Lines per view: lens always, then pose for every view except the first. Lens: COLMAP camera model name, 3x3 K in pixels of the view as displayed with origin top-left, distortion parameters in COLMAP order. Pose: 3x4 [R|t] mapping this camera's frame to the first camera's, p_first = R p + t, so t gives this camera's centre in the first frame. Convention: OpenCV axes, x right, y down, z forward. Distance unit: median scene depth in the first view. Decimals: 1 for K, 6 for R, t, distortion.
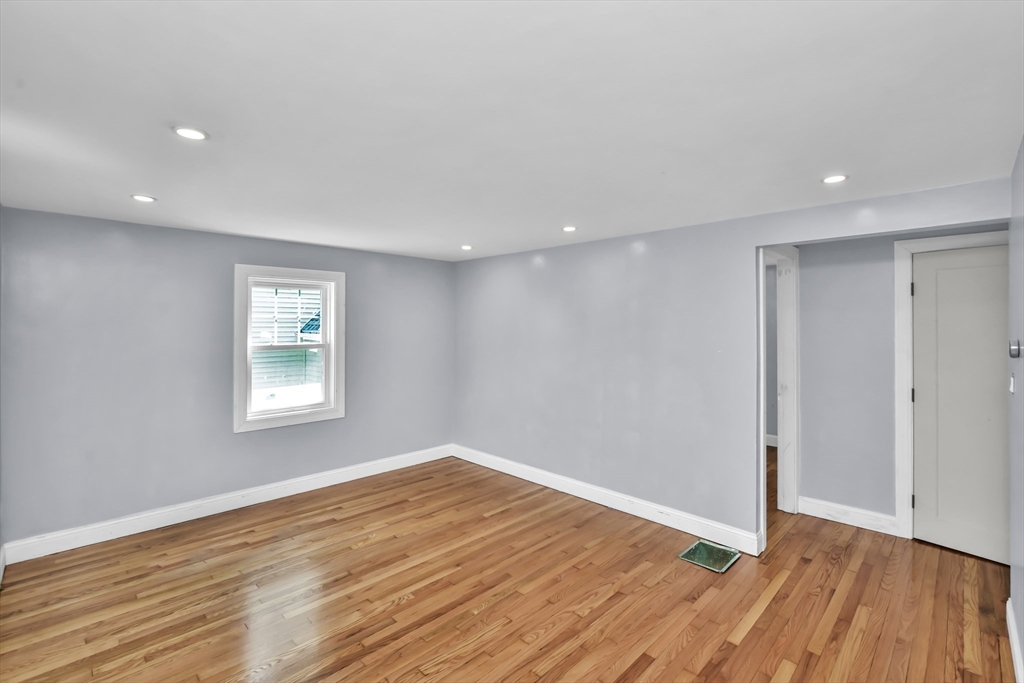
lens RADIAL K [[457.4, 0, 511.1], [0, 457.4, 318.7], [0, 0, 1]] dist [-0.013351, 0.000749]
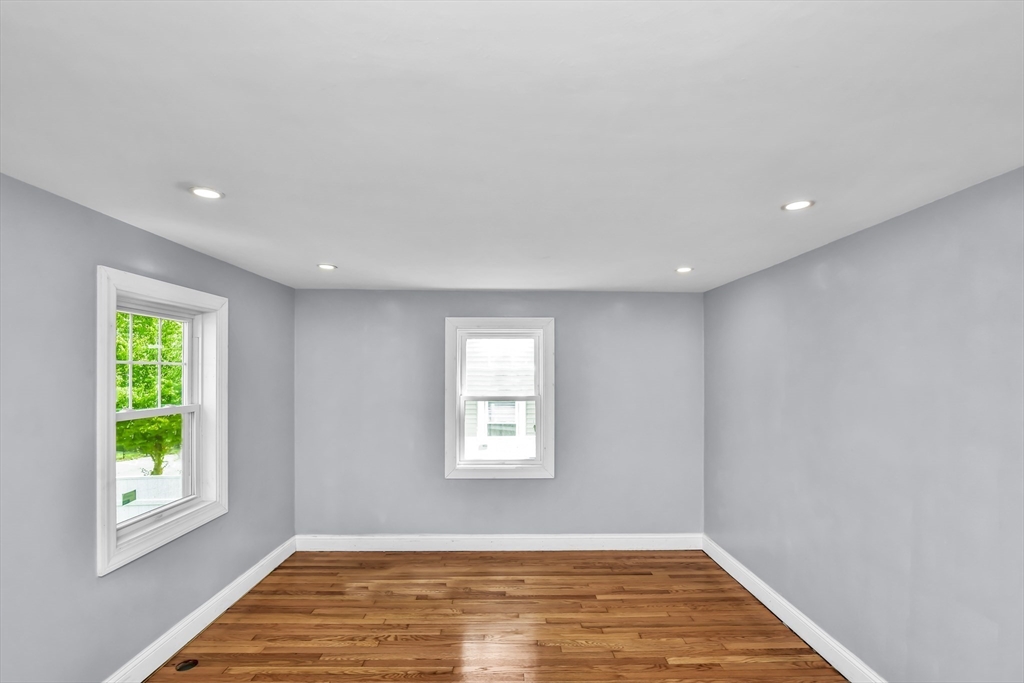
lens RADIAL K [[457.4, 0, 520.1], [0, 457.4, 366.5], [0, 0, 1]] dist [-0.013351, 0.000749]
pose [[0.722042, -0.004345, -0.691836, 0.234650], [0.007610, 0.999970, 0.001661, -0.007577], [0.691808, -0.006464, 0.722053, 0.339265]]
